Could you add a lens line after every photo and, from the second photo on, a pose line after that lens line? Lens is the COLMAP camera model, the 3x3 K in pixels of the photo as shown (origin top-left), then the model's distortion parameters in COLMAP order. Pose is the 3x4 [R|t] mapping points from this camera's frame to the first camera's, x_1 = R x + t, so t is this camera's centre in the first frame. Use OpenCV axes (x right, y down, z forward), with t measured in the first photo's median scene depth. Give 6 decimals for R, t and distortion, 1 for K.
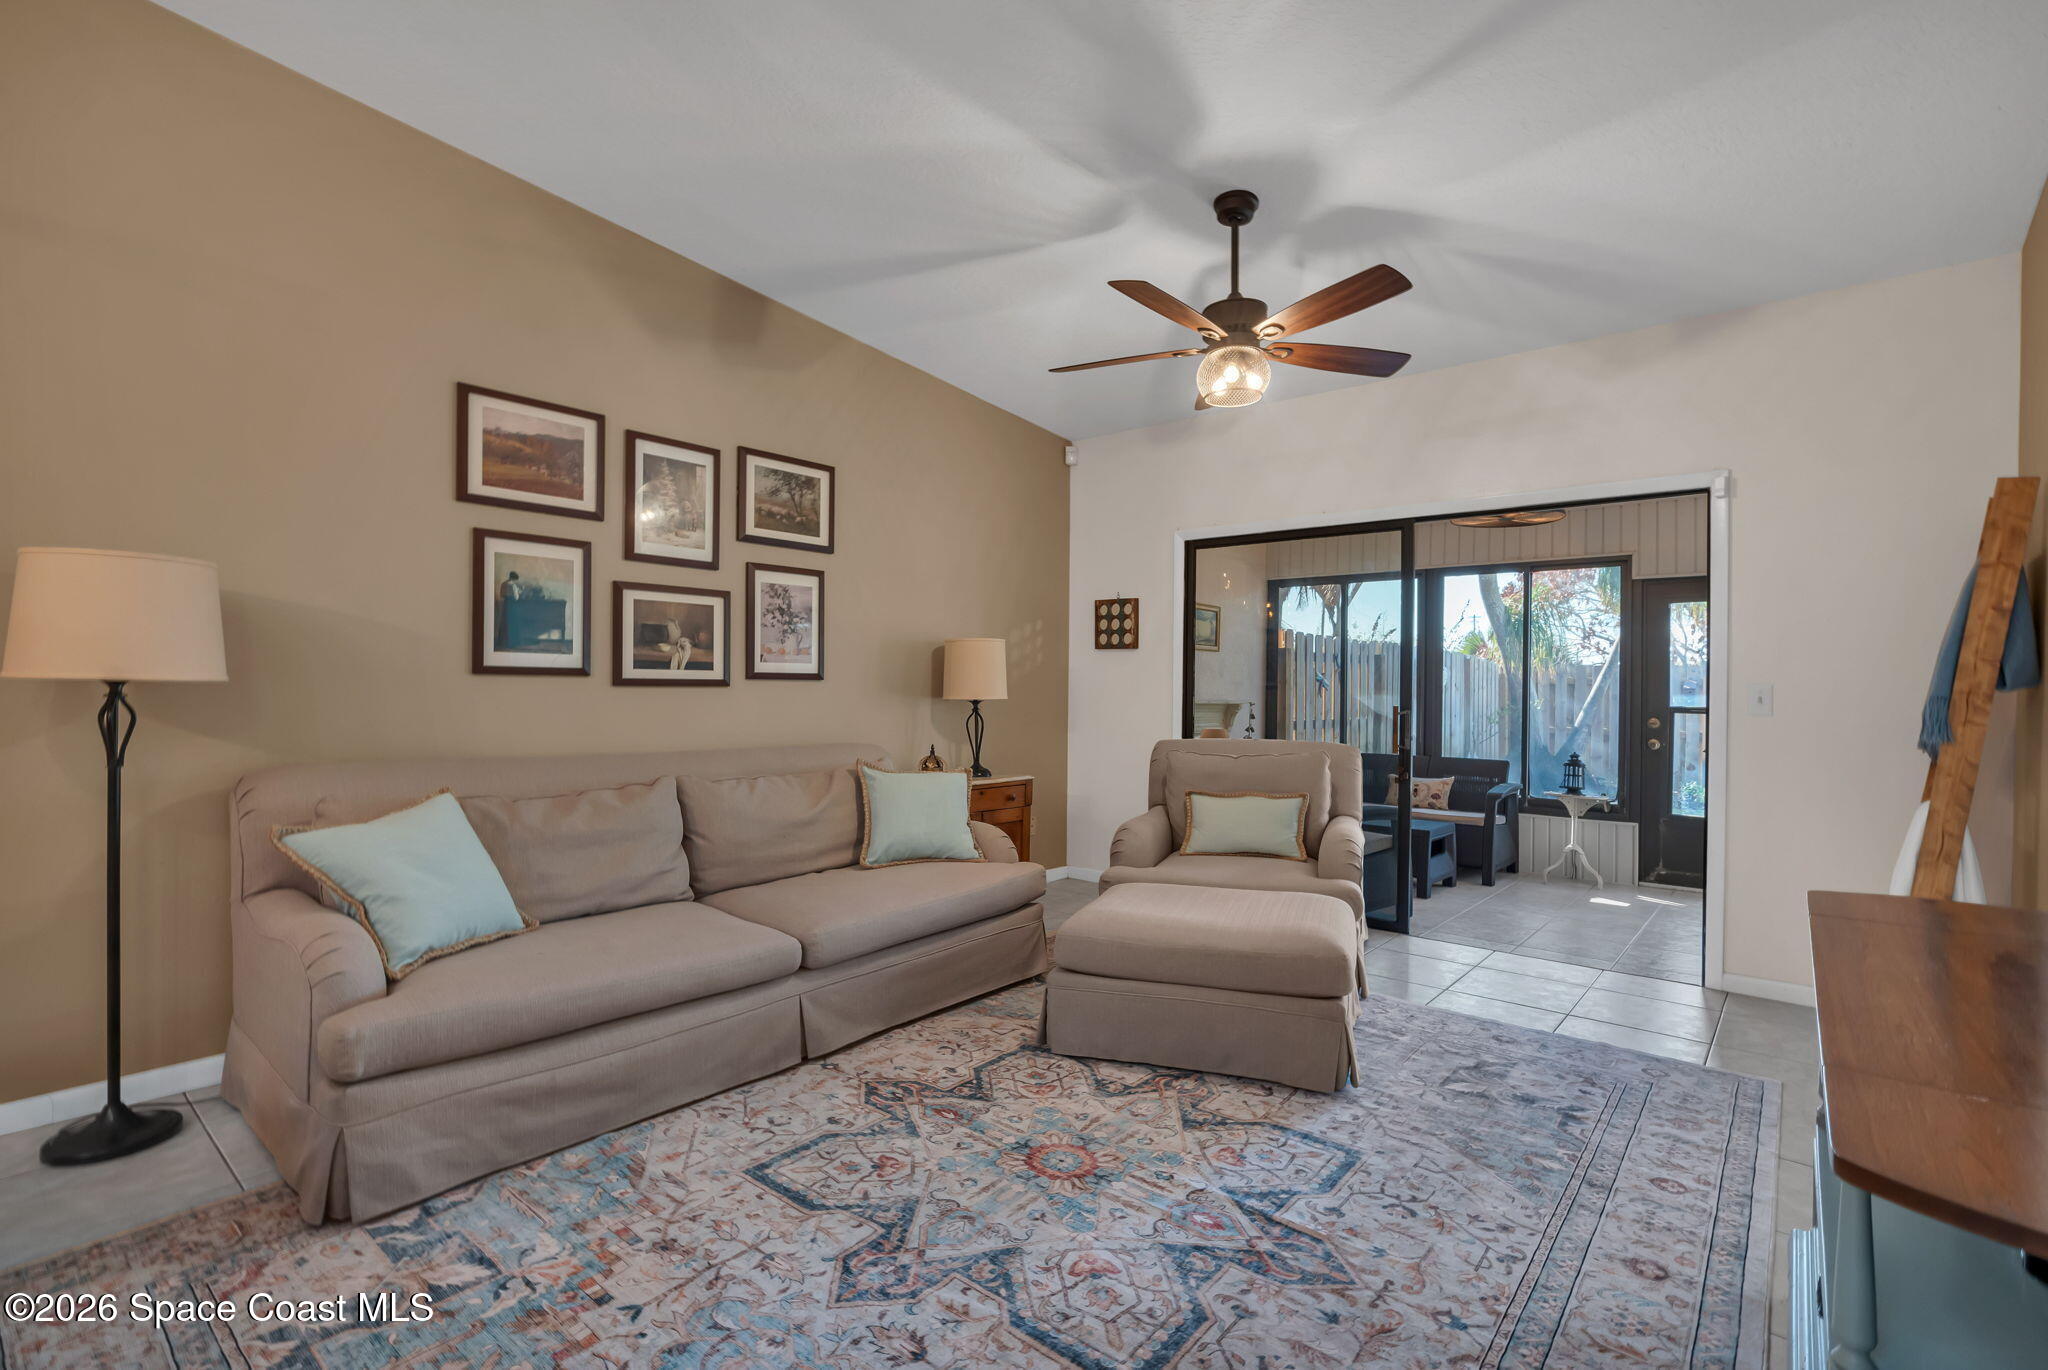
lens RADIAL K [[935.8, 0, 1017.8], [0, 935.8, 692.0], [0, 0, 1]] dist [-0.003865, -0.000190]
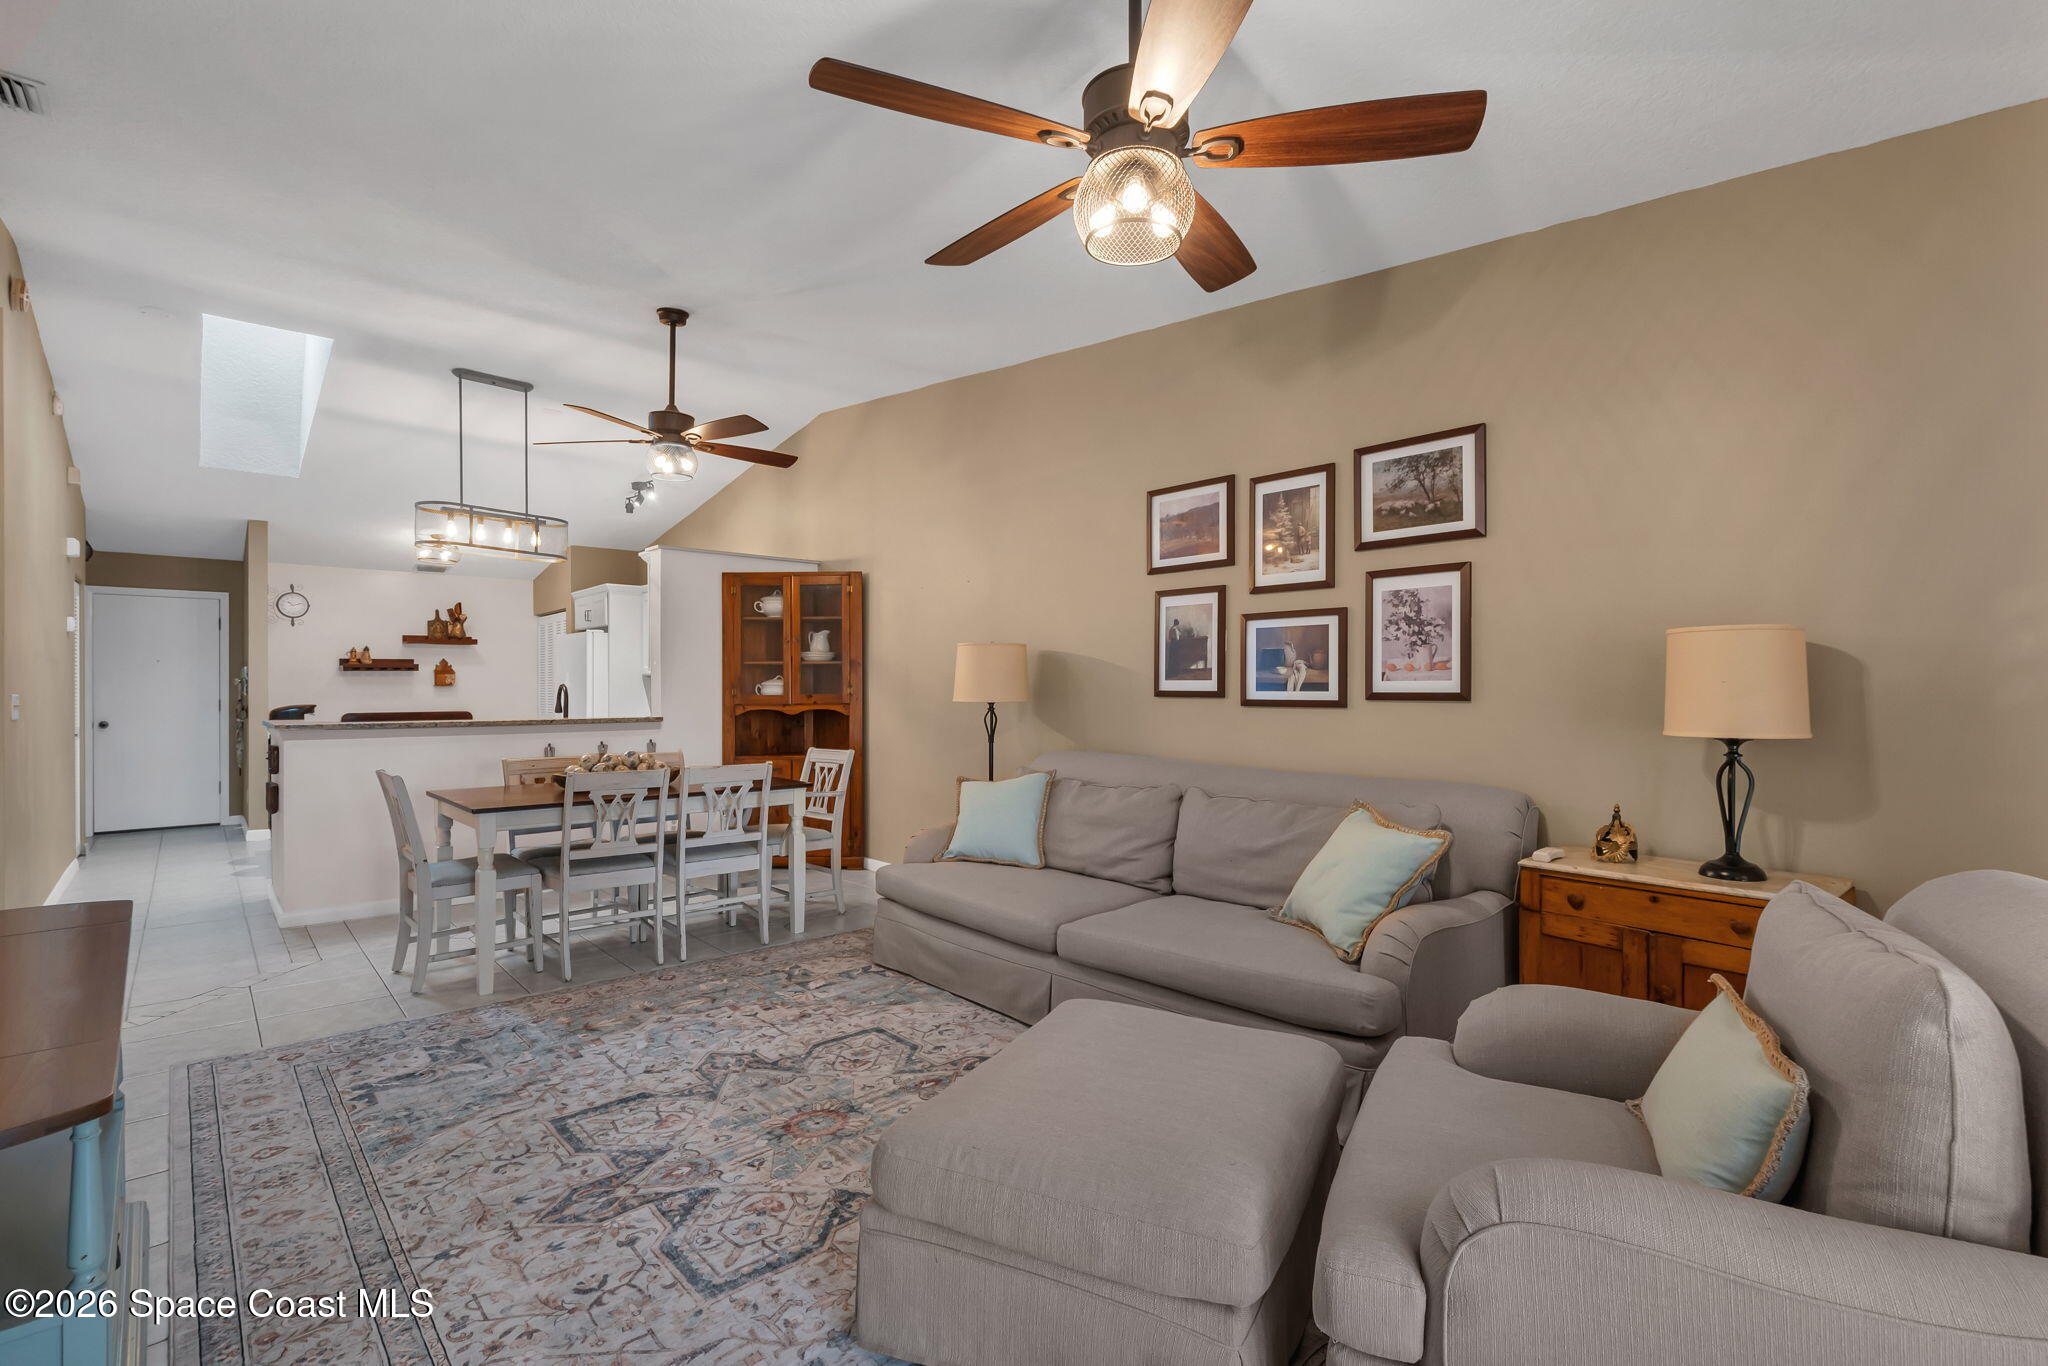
lens RADIAL K [[928.3, 0, 1034.6], [0, 928.3, 689.3], [0, 0, 1]] dist [-0.002961, 0.001188]
pose [[-0.121466, -0.004911, -0.992583, 0.811809], [-0.005556, 0.999975, -0.004267, -0.023157], [0.992580, 0.004996, -0.121490, 0.984870]]
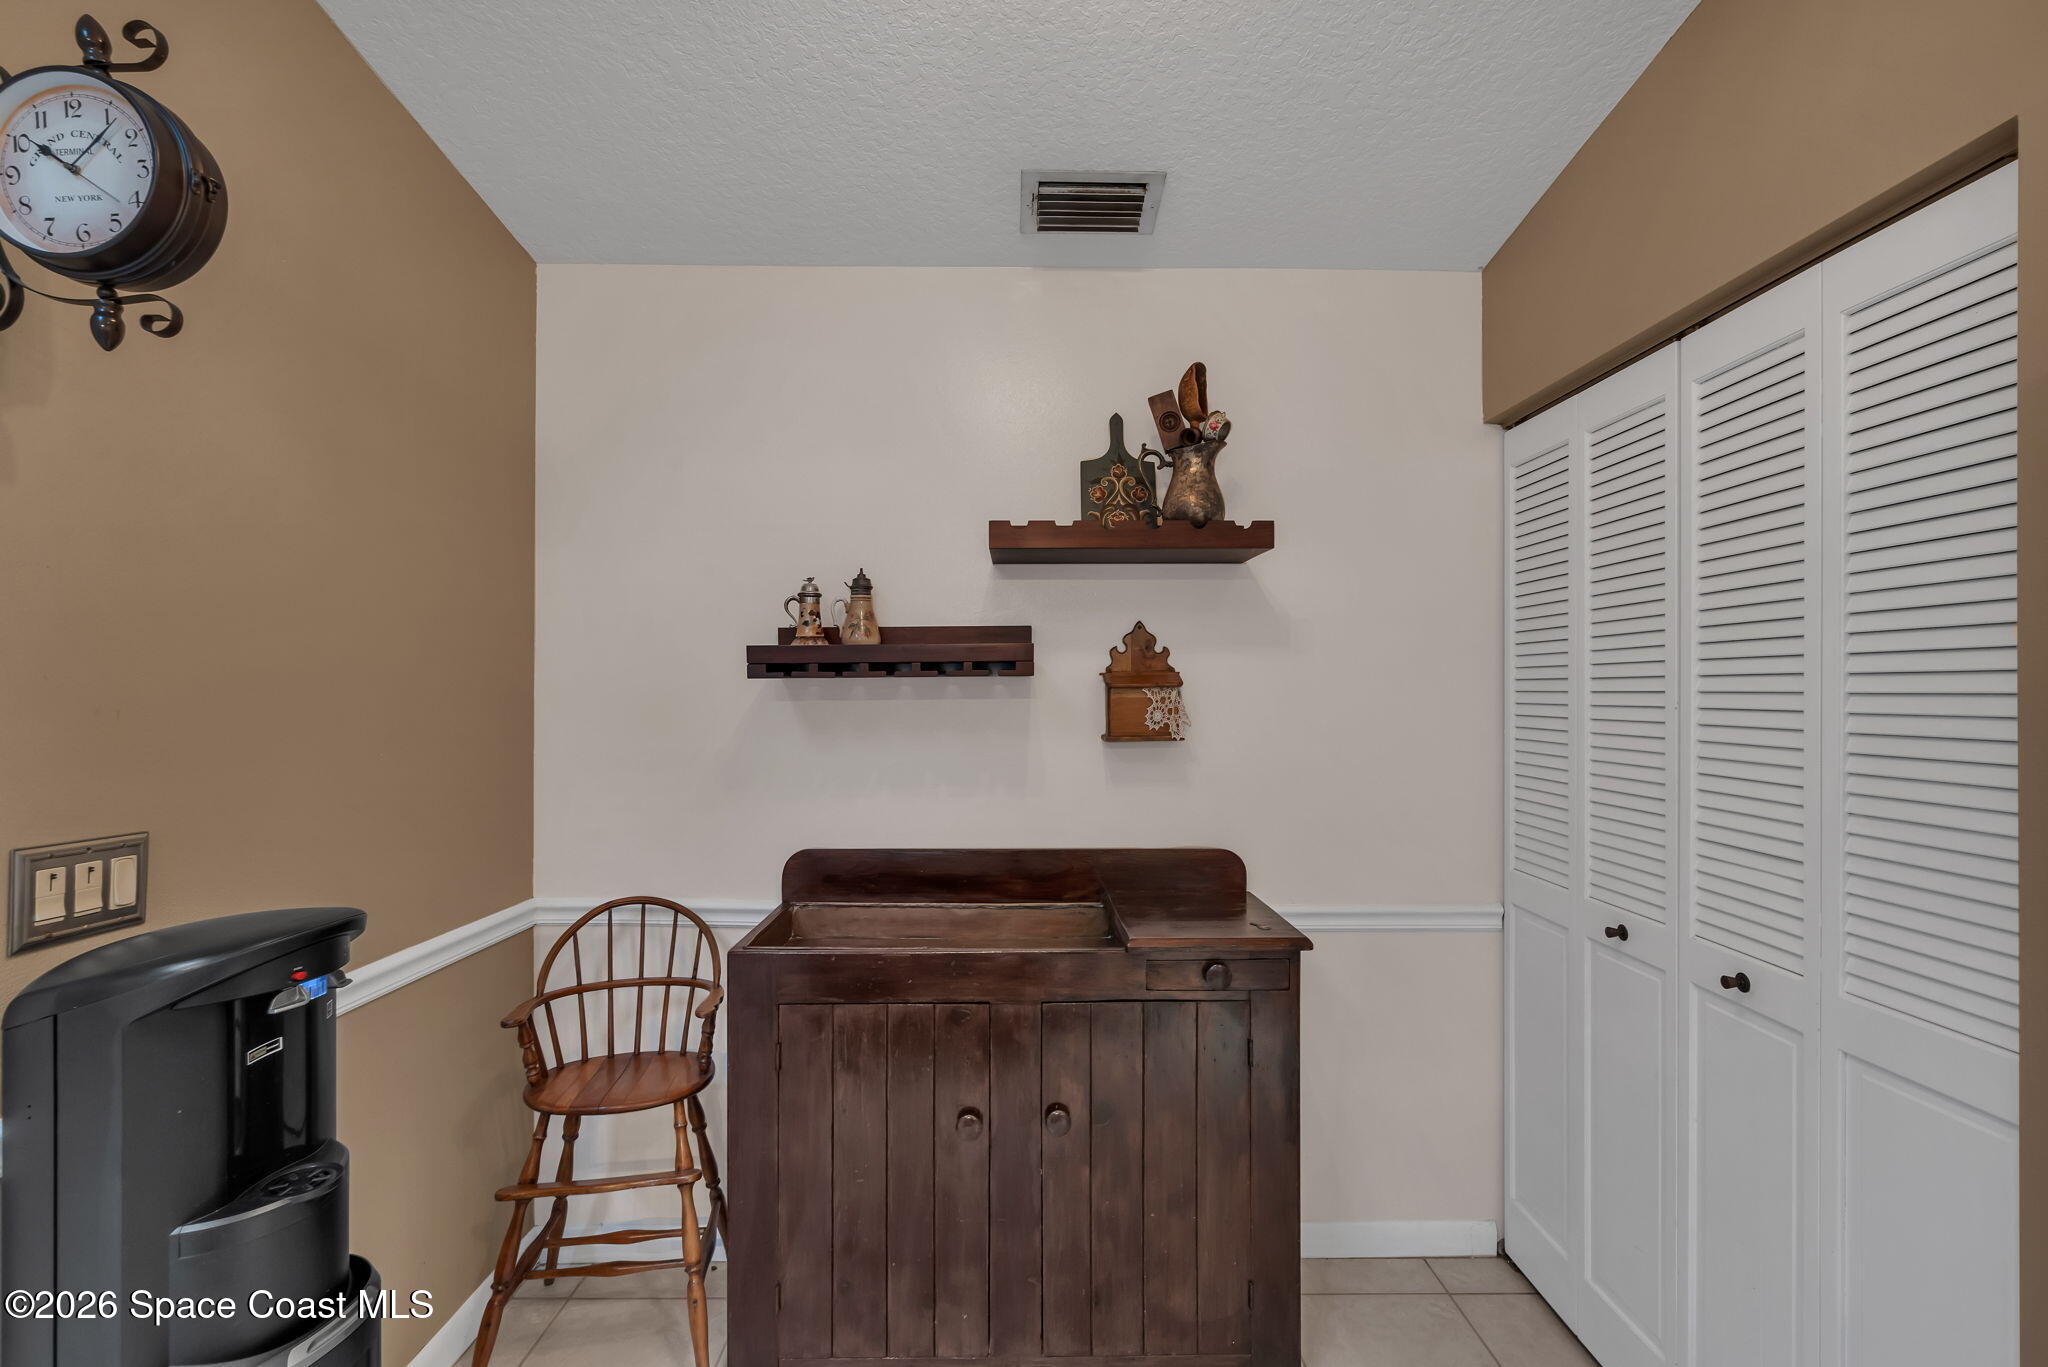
lens RADIAL K [[928.3, 0, 1034.6], [0, 928.3, 689.8], [0, 0, 1]] dist [-0.002961, 0.001188]
pose [[-0.750644, -0.005295, -0.660686, -1.379303], [-0.010419, 0.999938, 0.003823, -0.074632], [0.660625, 0.009753, -0.750653, -0.777758]]
